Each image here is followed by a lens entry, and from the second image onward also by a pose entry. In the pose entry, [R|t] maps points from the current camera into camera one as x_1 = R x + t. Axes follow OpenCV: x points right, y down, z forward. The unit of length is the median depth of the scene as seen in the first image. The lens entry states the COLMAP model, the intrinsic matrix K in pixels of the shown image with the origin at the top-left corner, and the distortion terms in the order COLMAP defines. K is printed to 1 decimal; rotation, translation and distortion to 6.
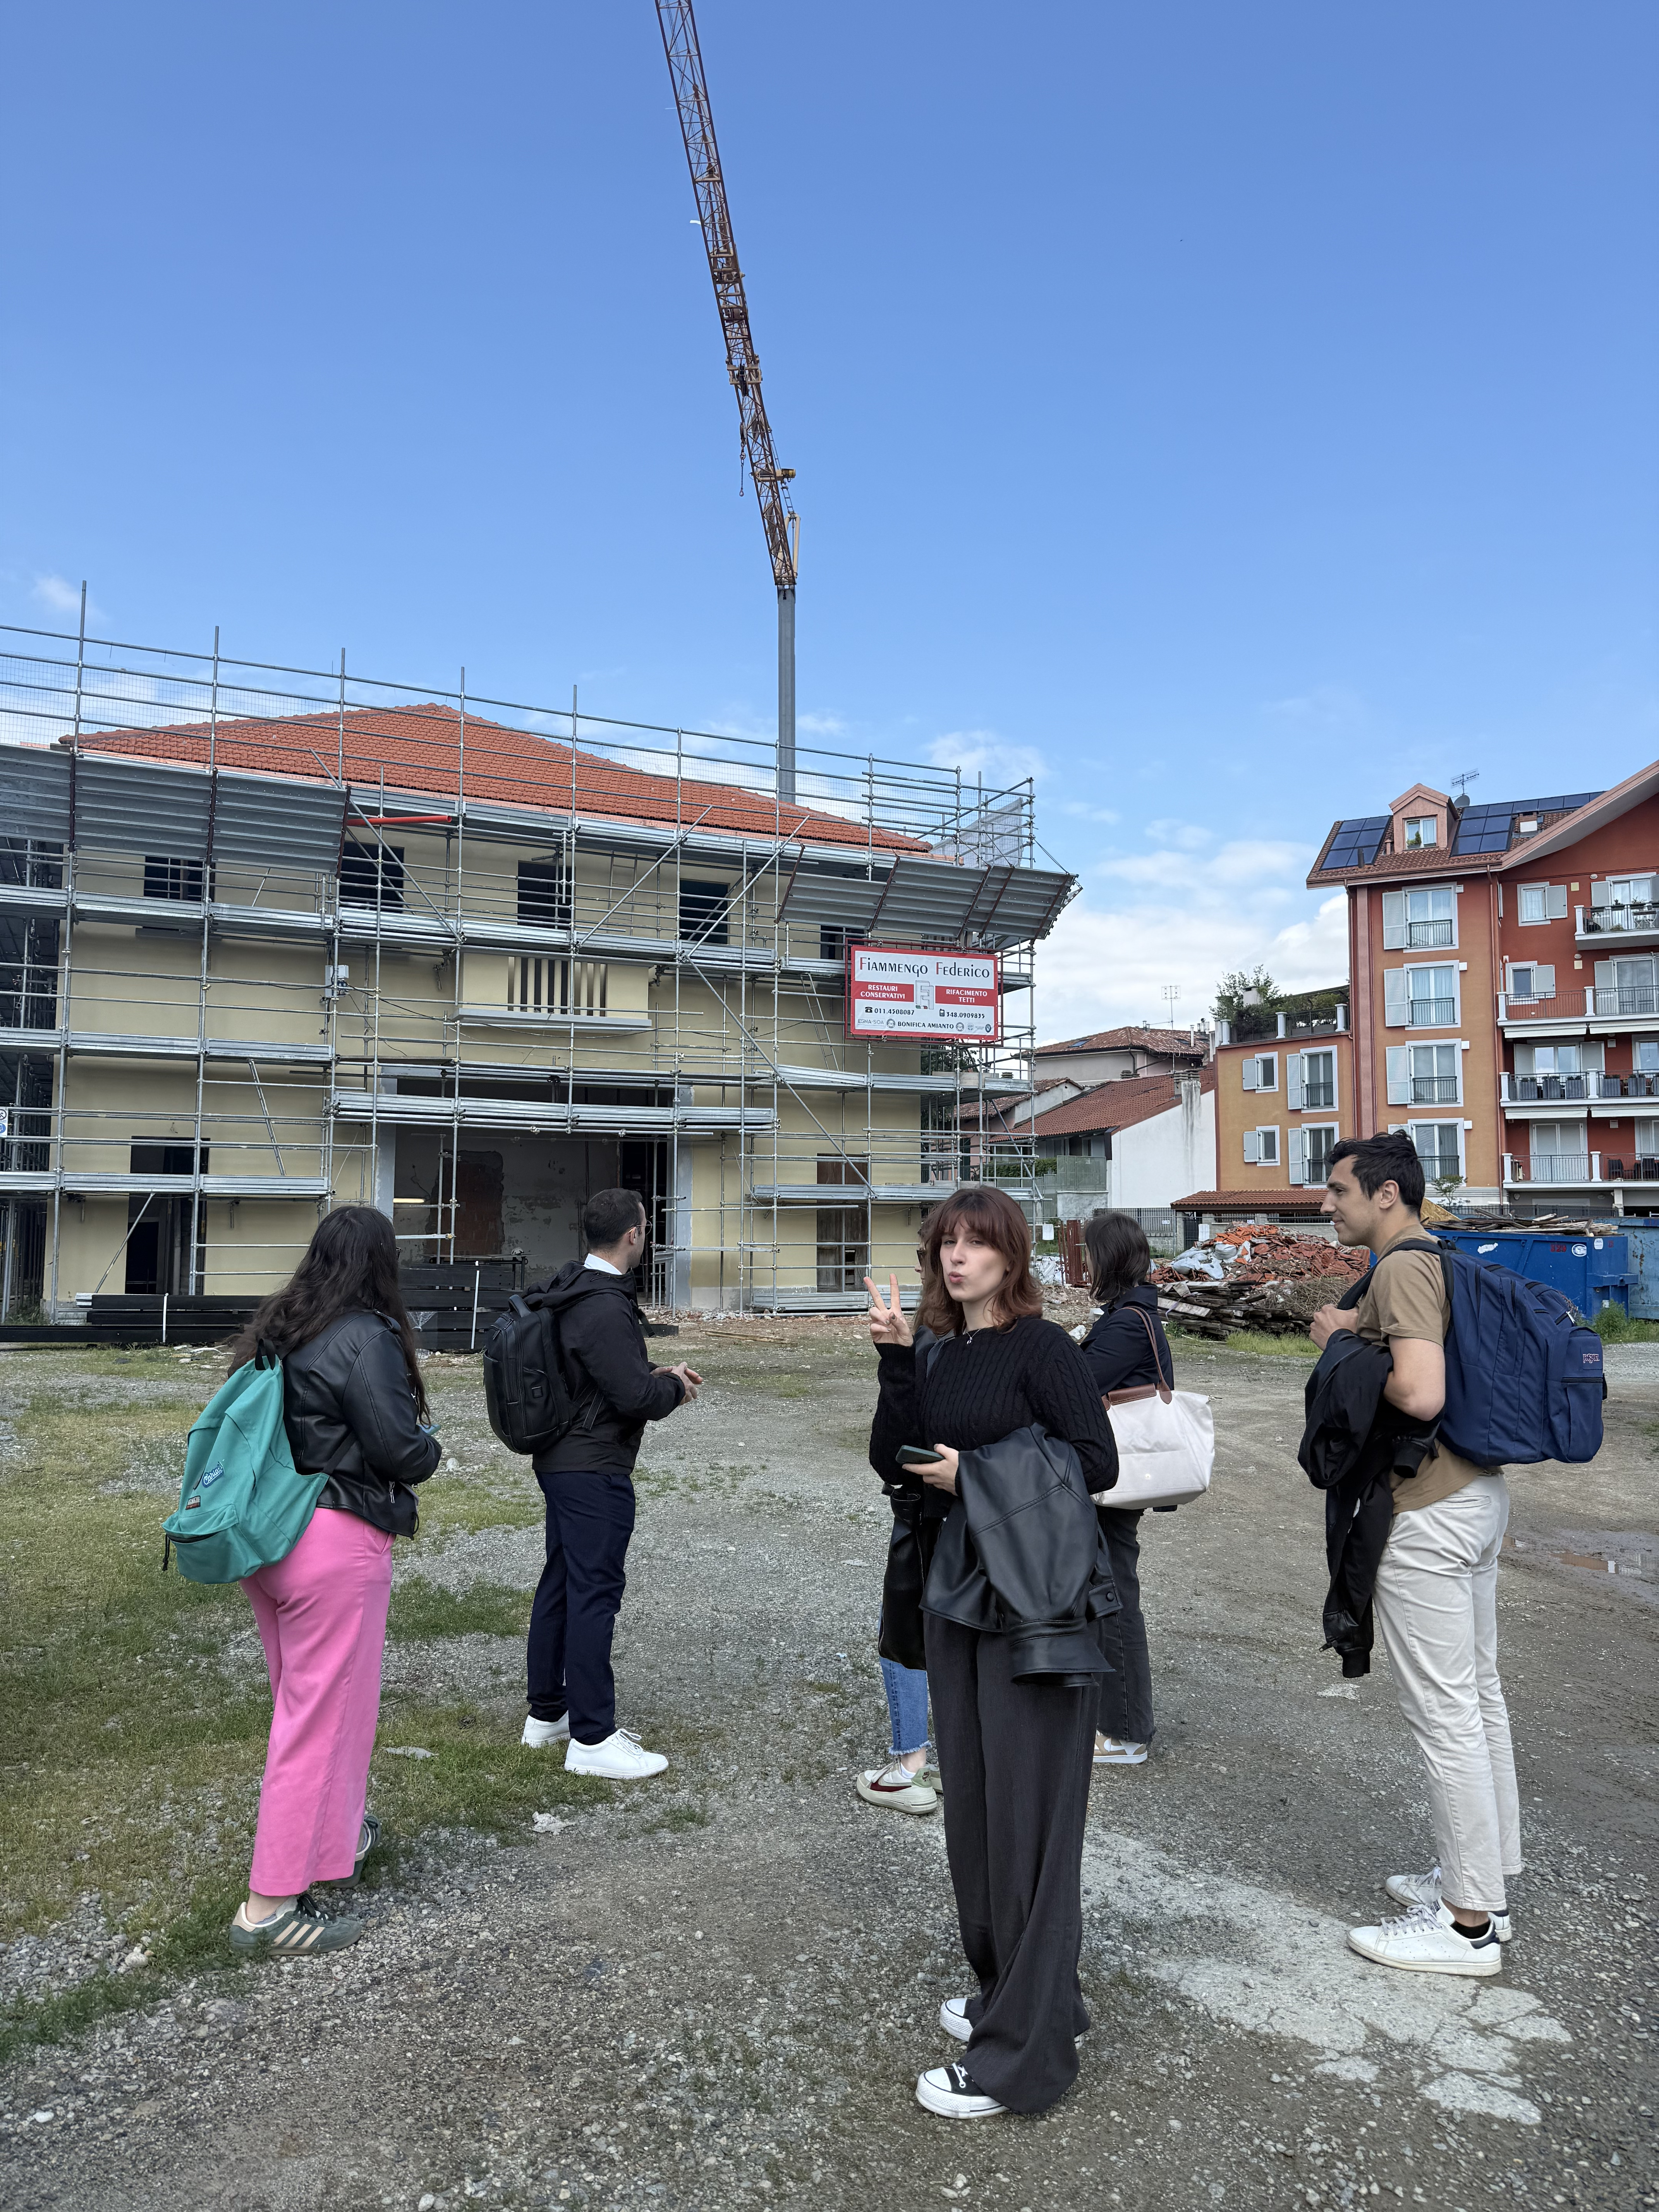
lens RADIAL K [[1534.3, 0, 837.0], [0, 1534.3, 1109.9], [0, 0, 1]] dist [0.031920, -0.044328]
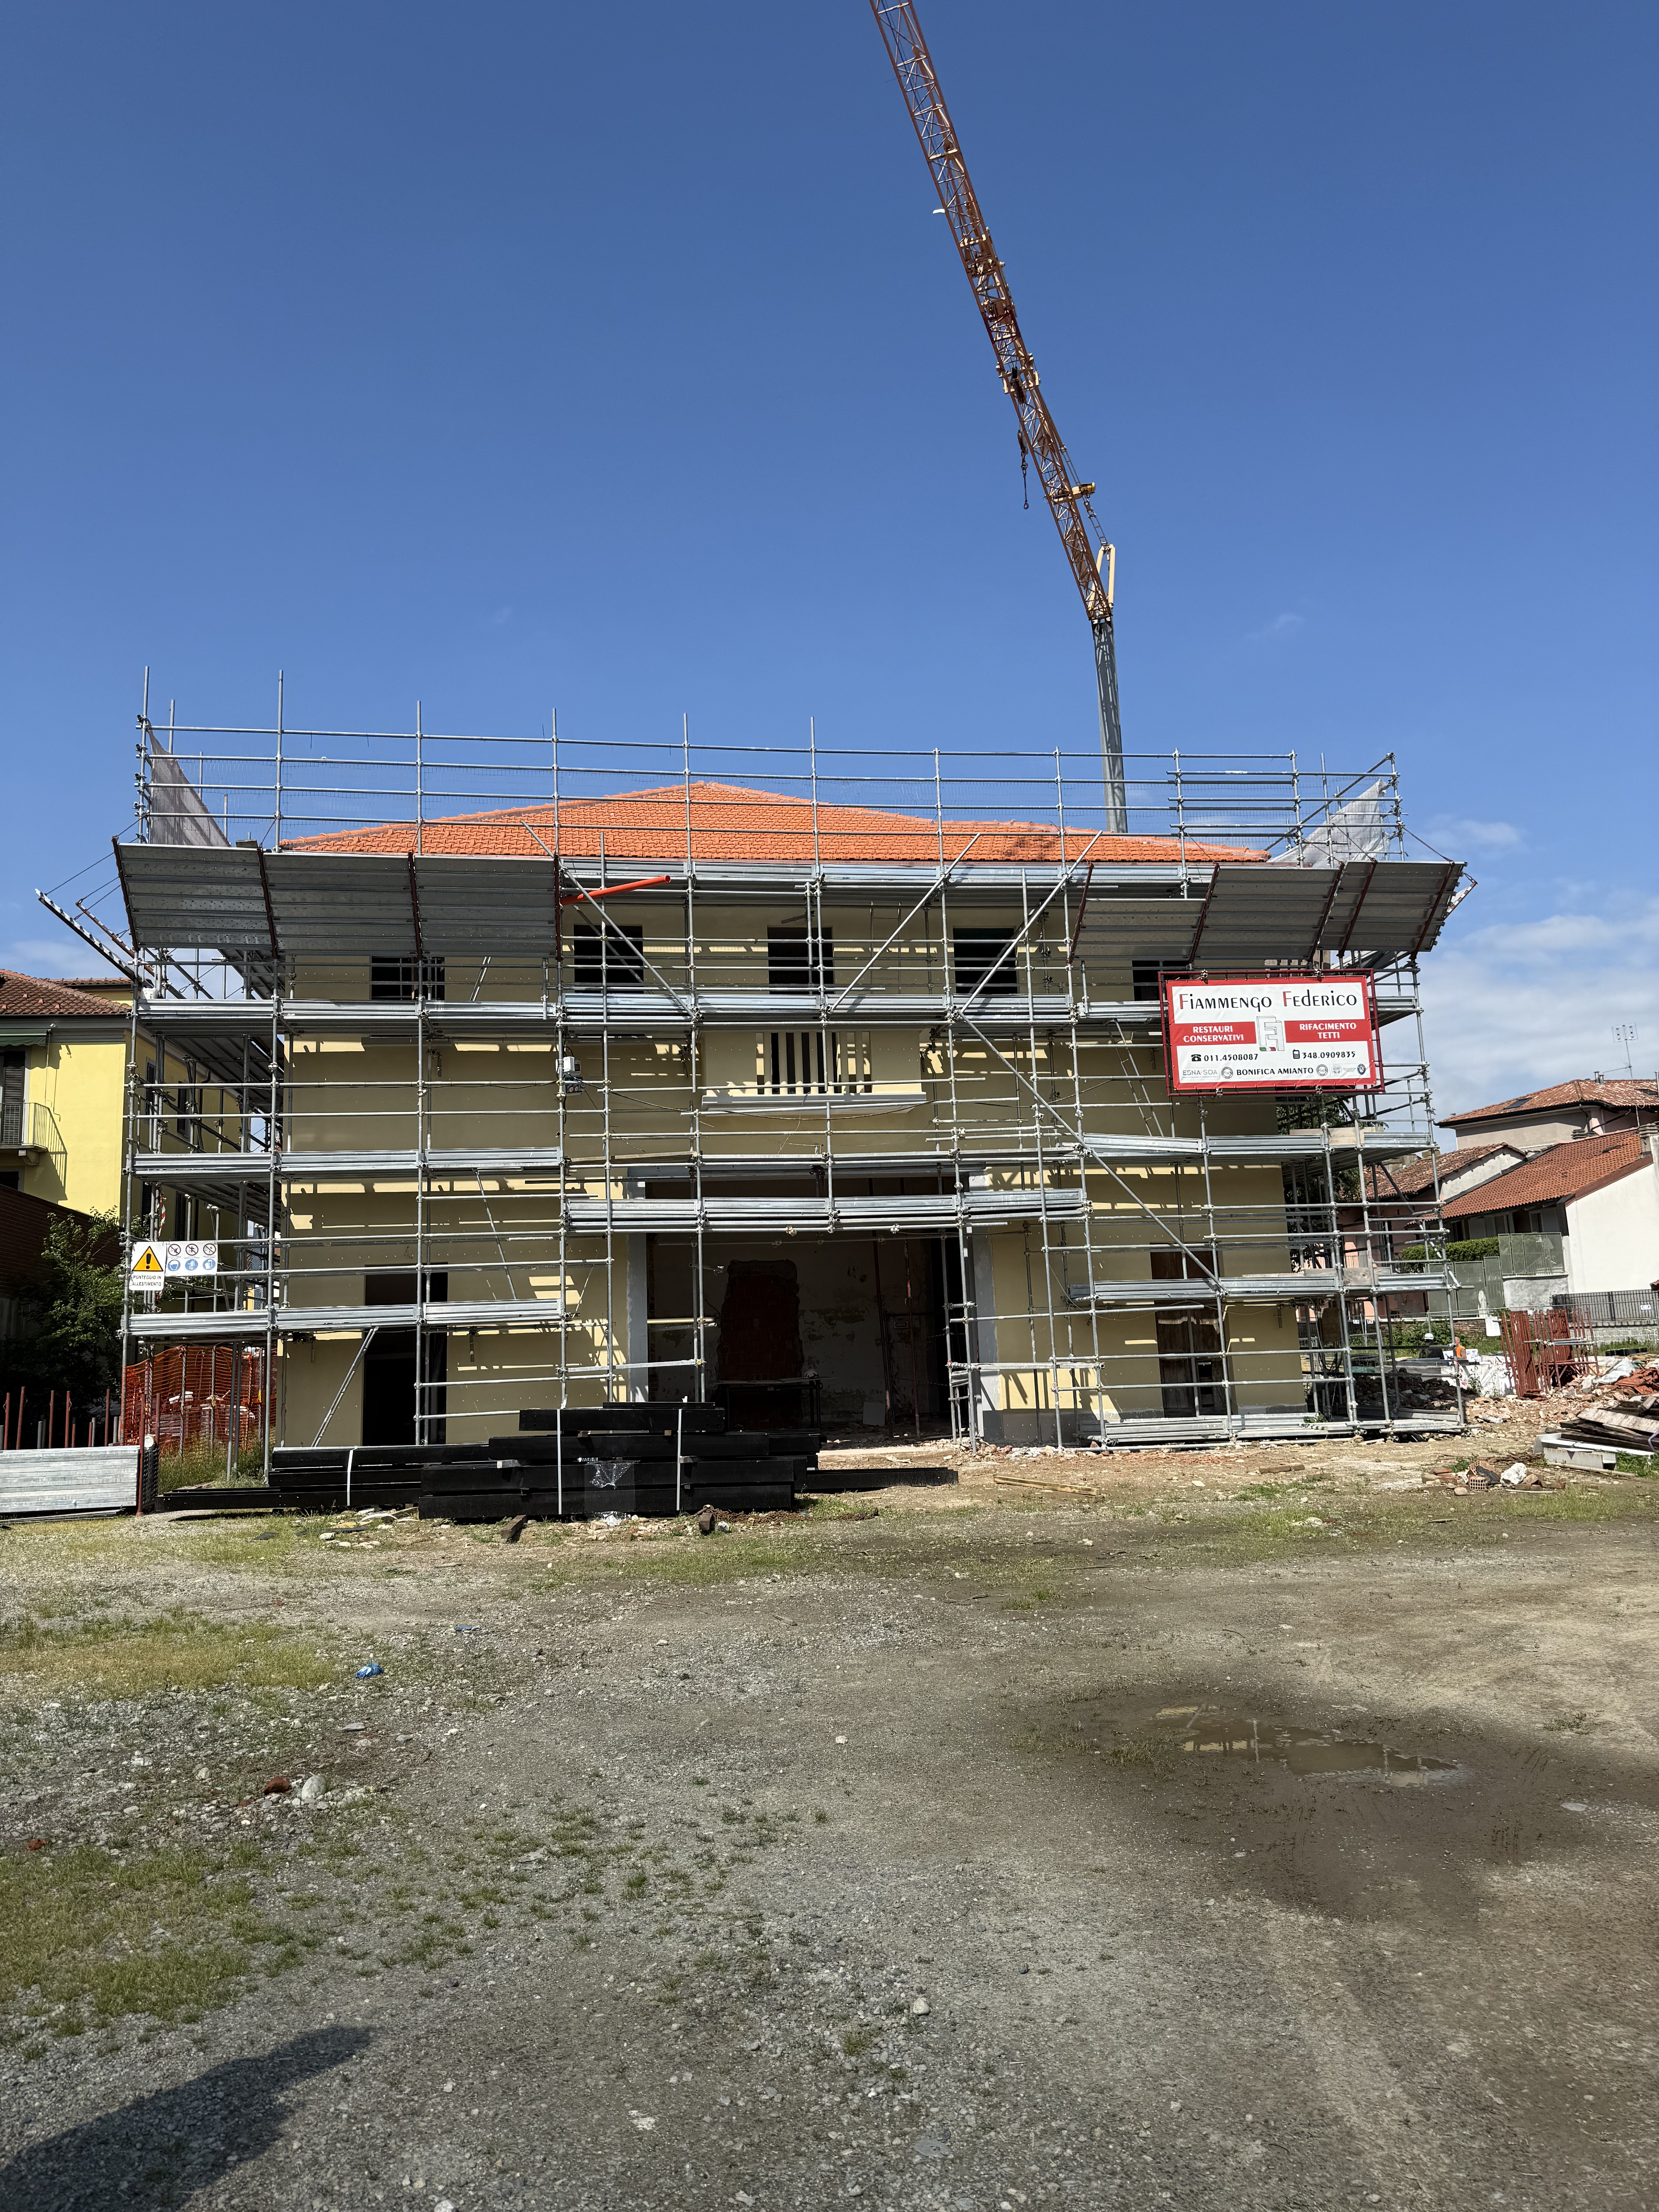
lens RADIAL K [[1534.3, 0, 780.4], [0, 1534.3, 1102.7], [0, 0, 1]] dist [0.031920, -0.044328]
pose [[0.954230, -0.082491, -0.287473, 0.036055], [0.060817, 0.994647, -0.083542, 0.010074], [0.292826, 0.062235, 0.954138, 0.148214]]
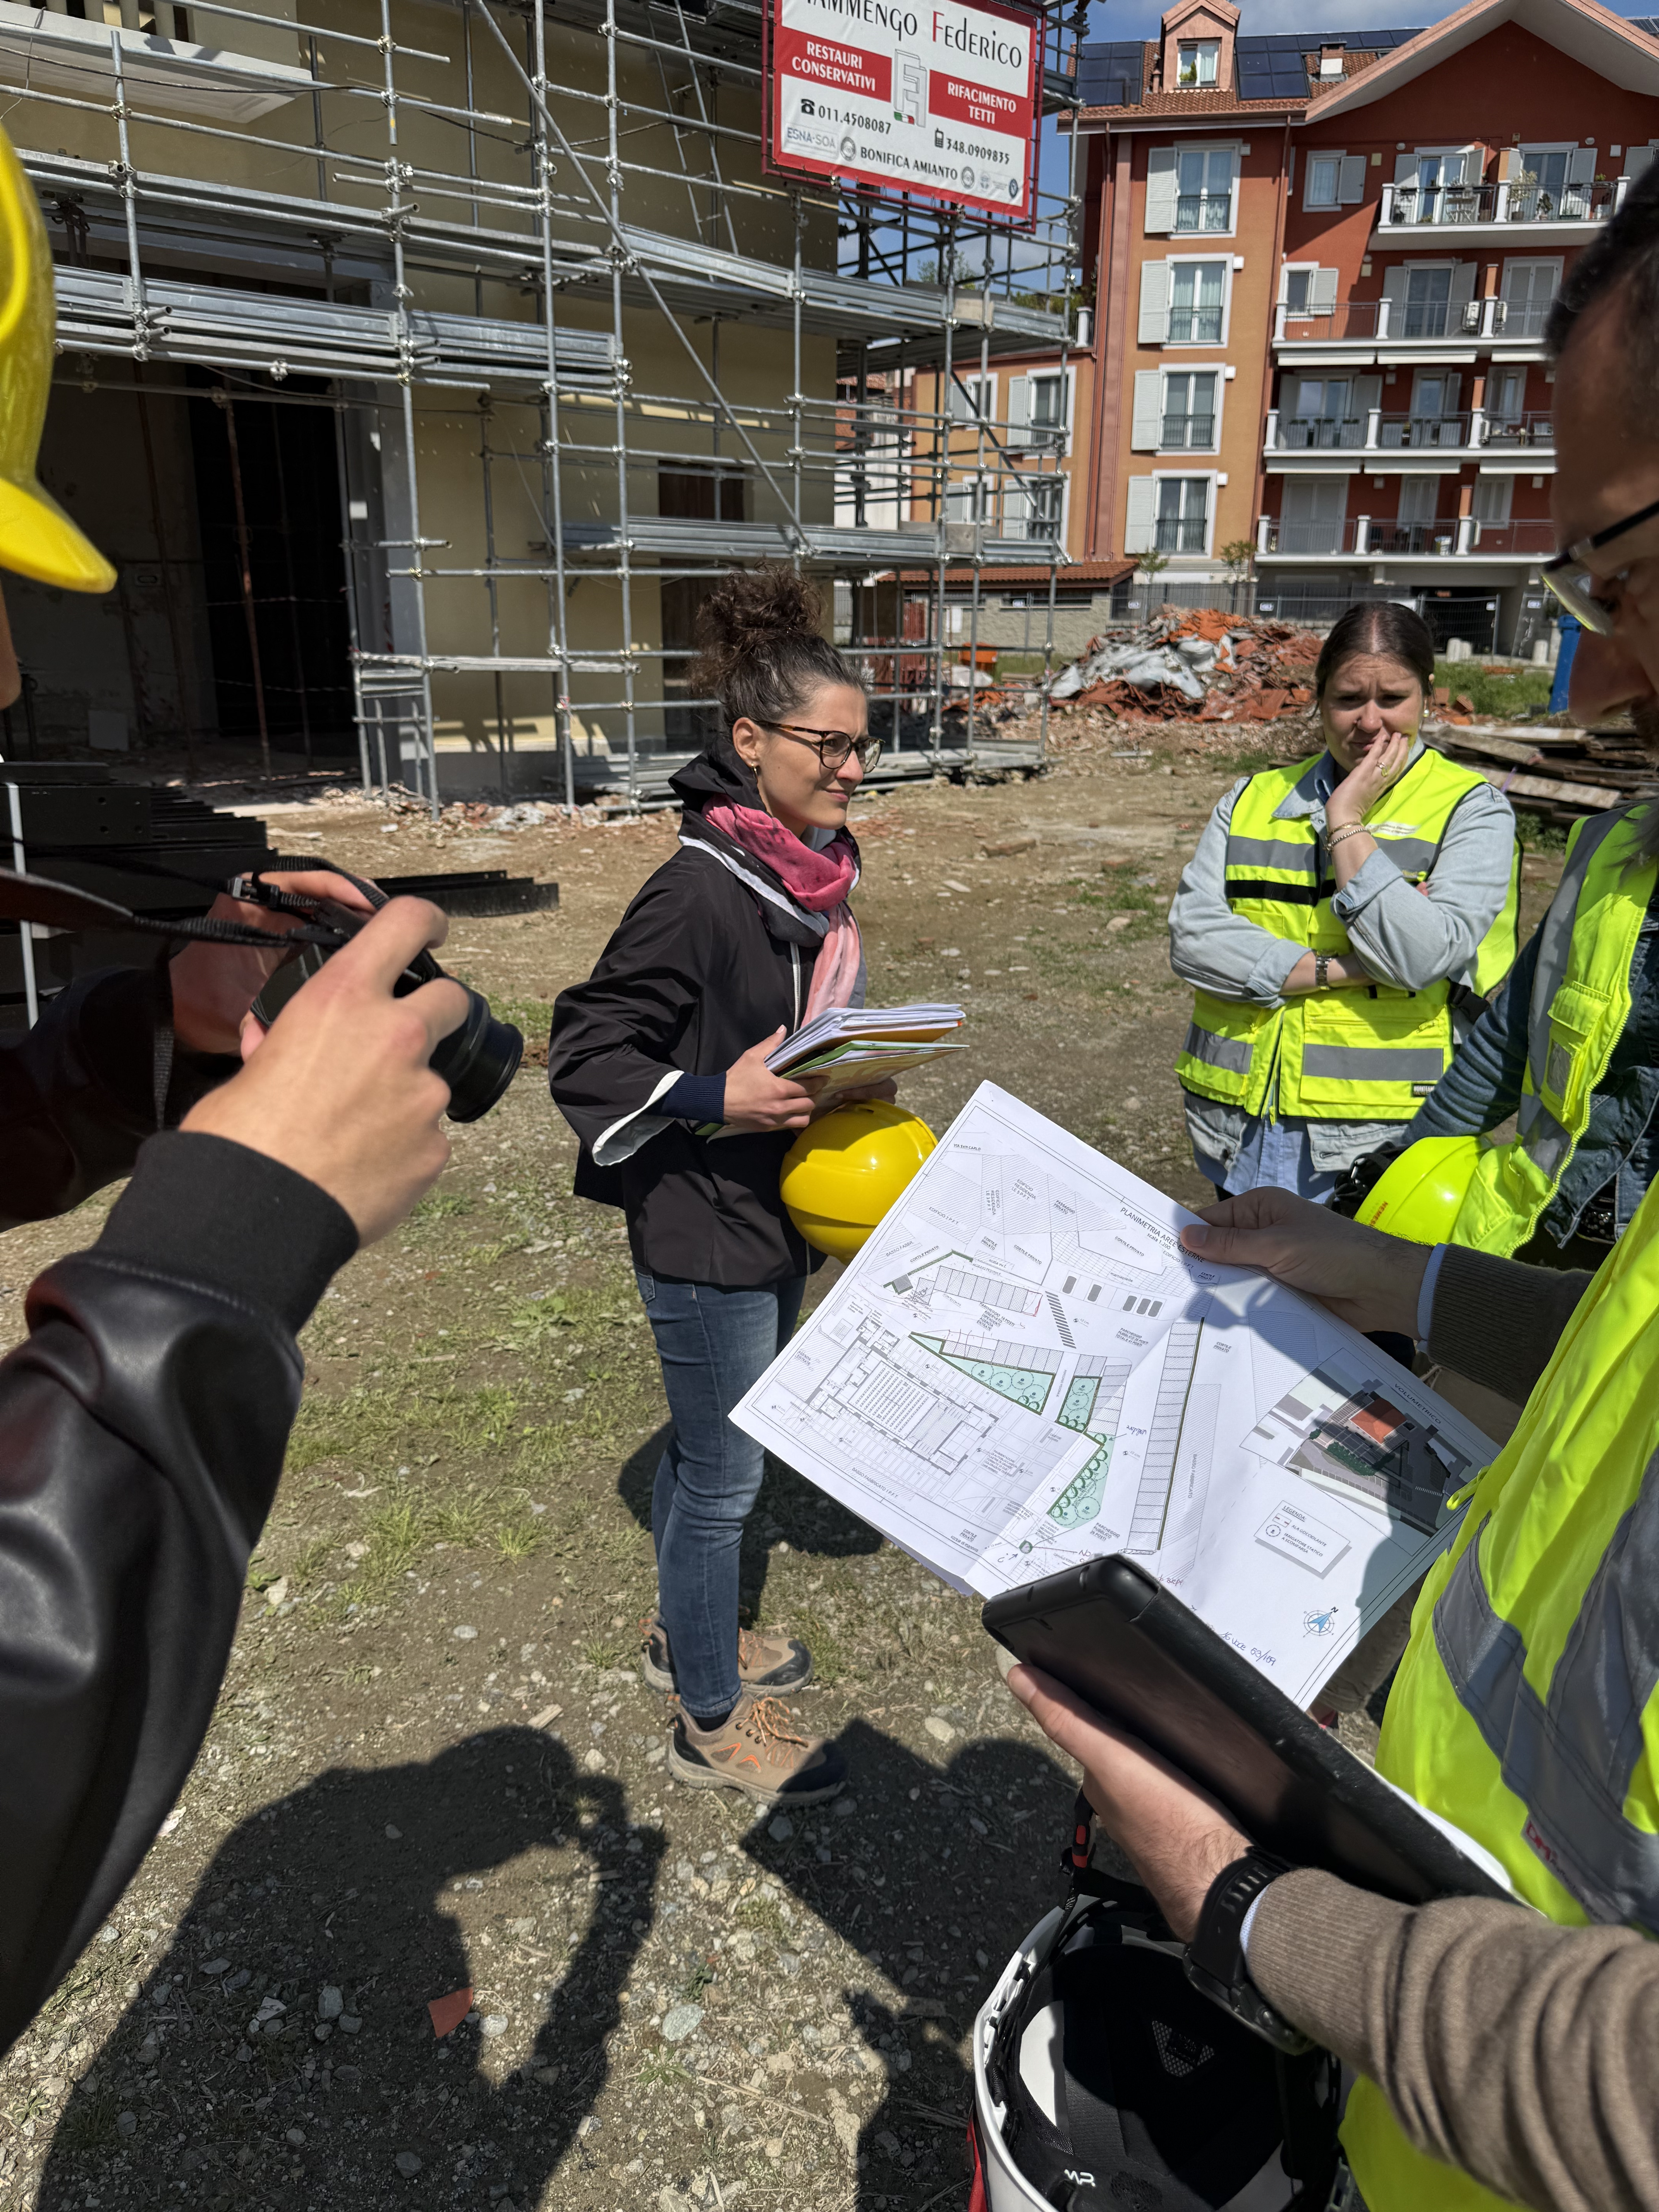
lens RADIAL K [[1534.3, 0, 833.4], [0, 1534.3, 1104.2], [0, 0, 1]] dist [0.031920, -0.044328]
pose [[0.956479, -0.083107, 0.279716, -0.105270], [-0.029919, 0.925602, 0.377315, 0.029261], [-0.290263, -0.369262, 0.882832, 0.424374]]
